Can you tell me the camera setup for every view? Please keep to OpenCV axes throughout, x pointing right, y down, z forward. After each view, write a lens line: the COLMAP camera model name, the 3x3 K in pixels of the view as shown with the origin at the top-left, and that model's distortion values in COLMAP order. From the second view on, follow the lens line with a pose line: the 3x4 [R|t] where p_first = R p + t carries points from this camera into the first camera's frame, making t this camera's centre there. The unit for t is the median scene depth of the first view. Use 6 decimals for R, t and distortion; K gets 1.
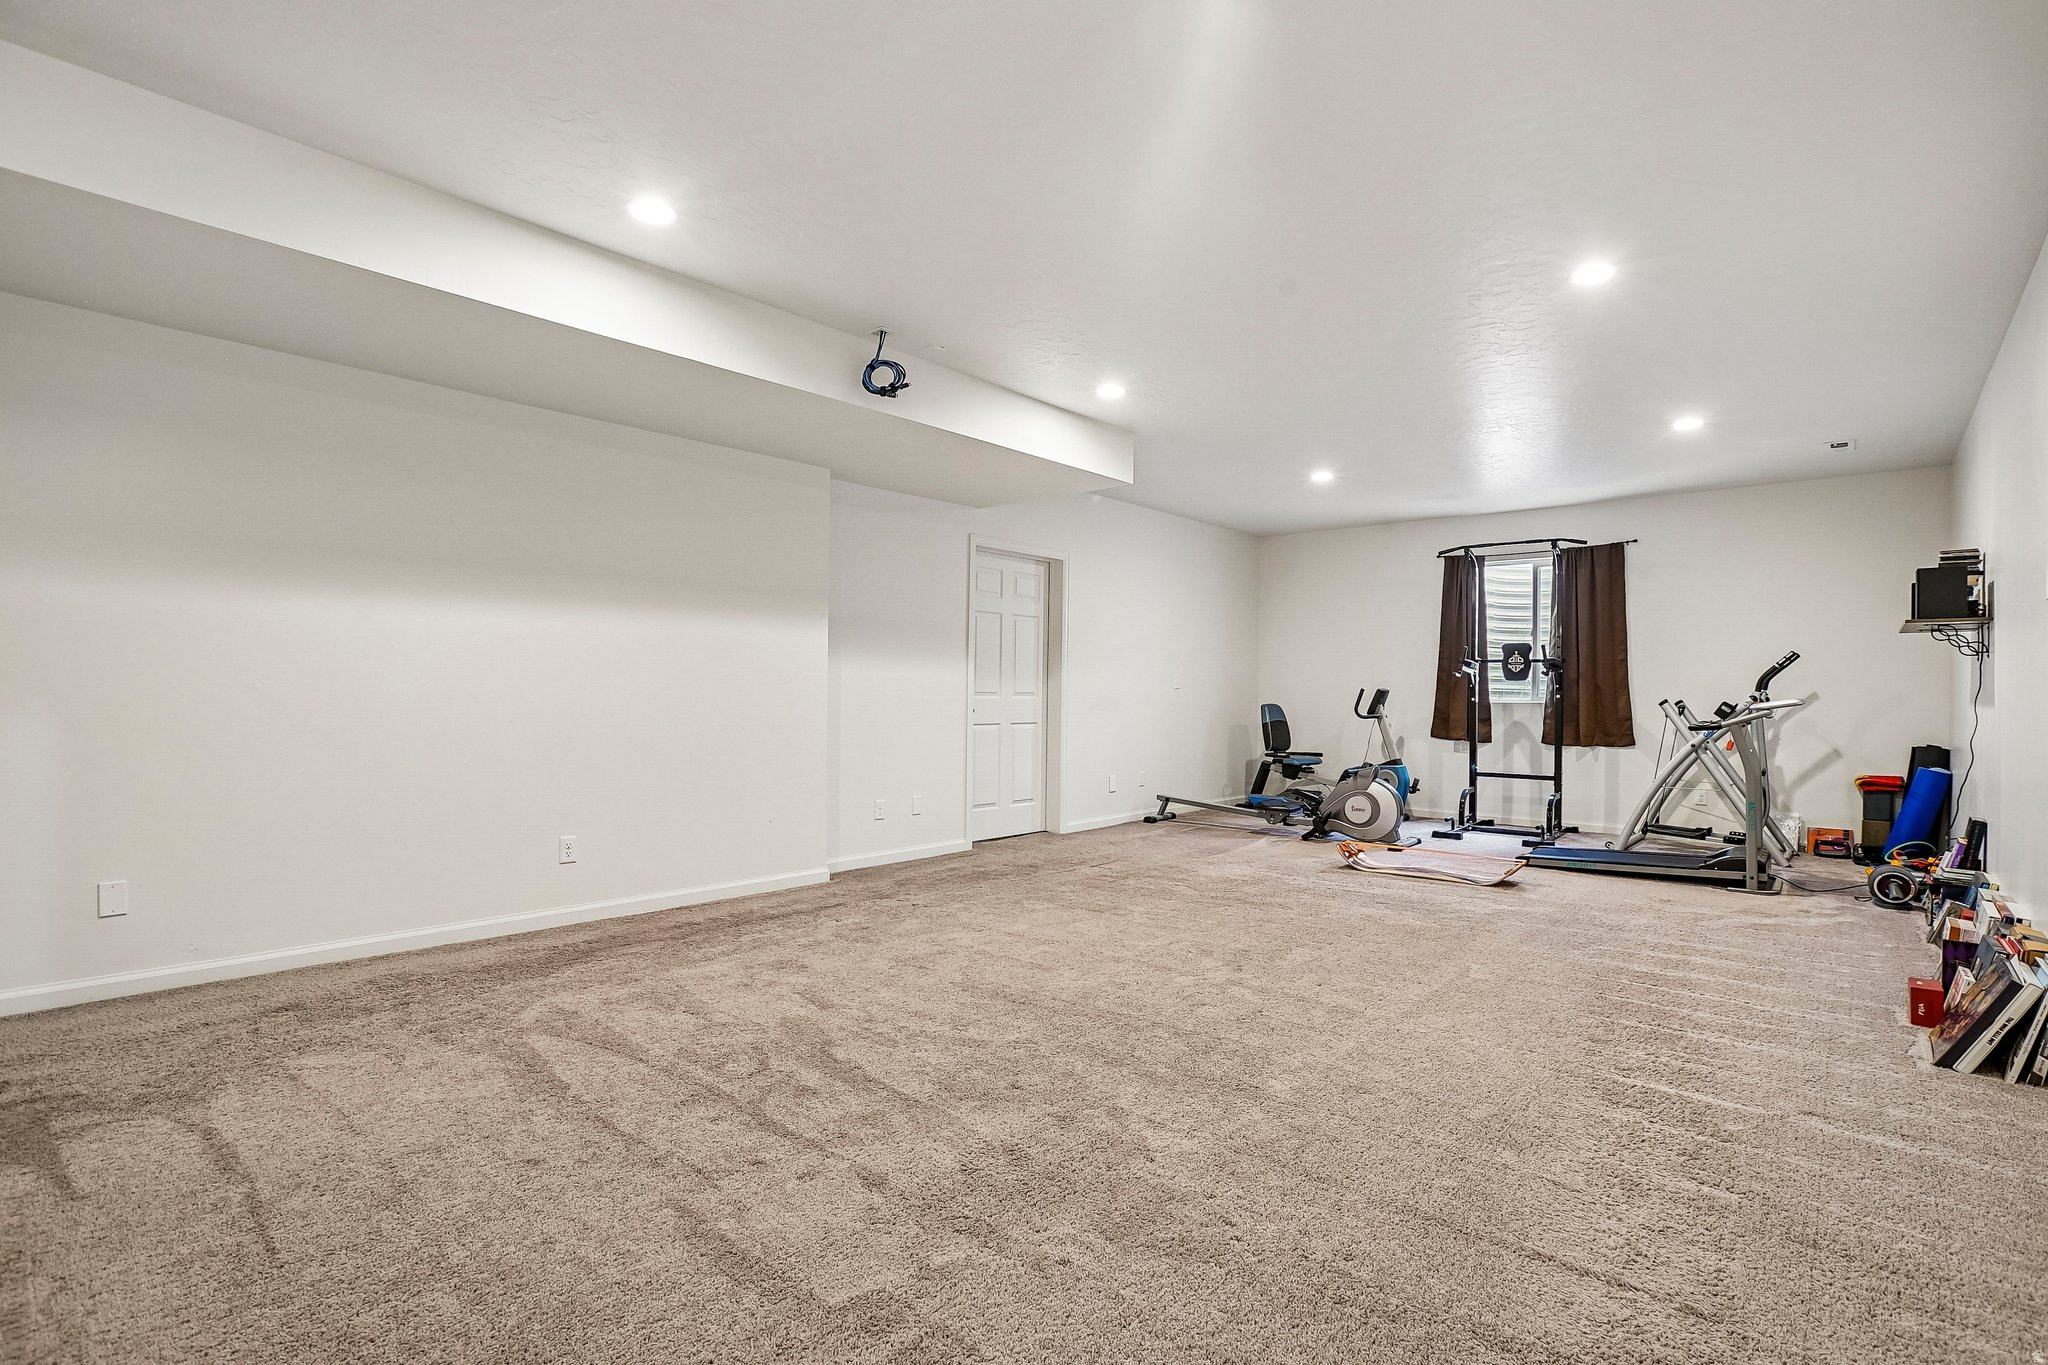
lens RADIAL K [[942.5, 0, 1028.9], [0, 942.5, 692.2], [0, 0, 1]] dist [-0.065923, 0.026395]
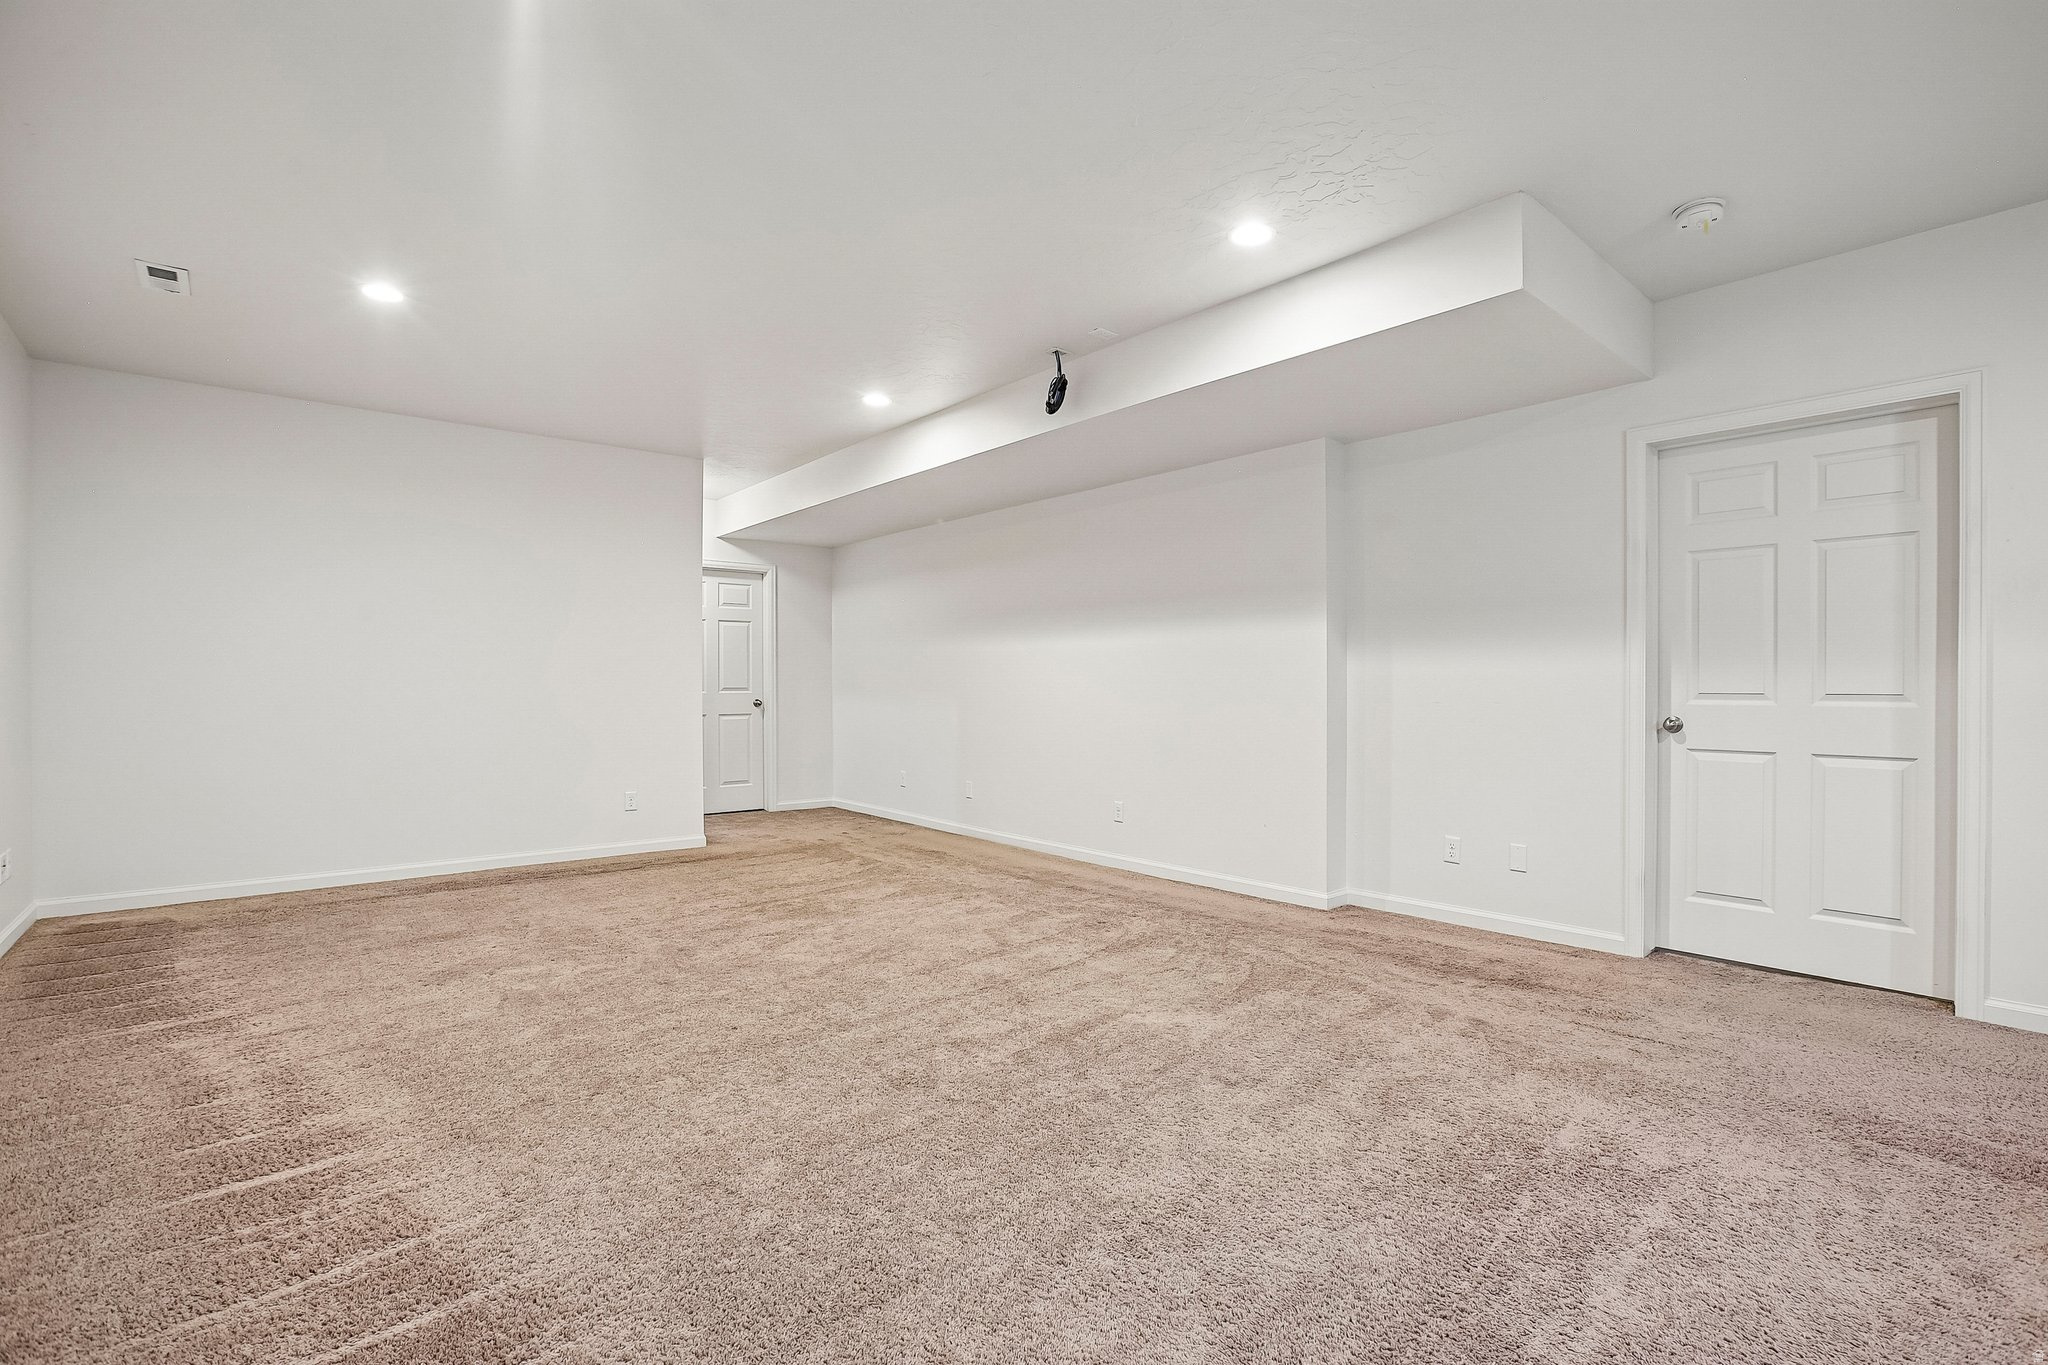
lens RADIAL K [[942.5, 0, 1028.9], [0, 942.5, 692.2], [0, 0, 1]] dist [-0.065923, 0.026395]
pose [[-0.124970, -0.004480, -0.992150, 0.617047], [0.000508, 0.999989, -0.004579, 0.001846], [0.992160, -0.001076, -0.124966, 0.751618]]
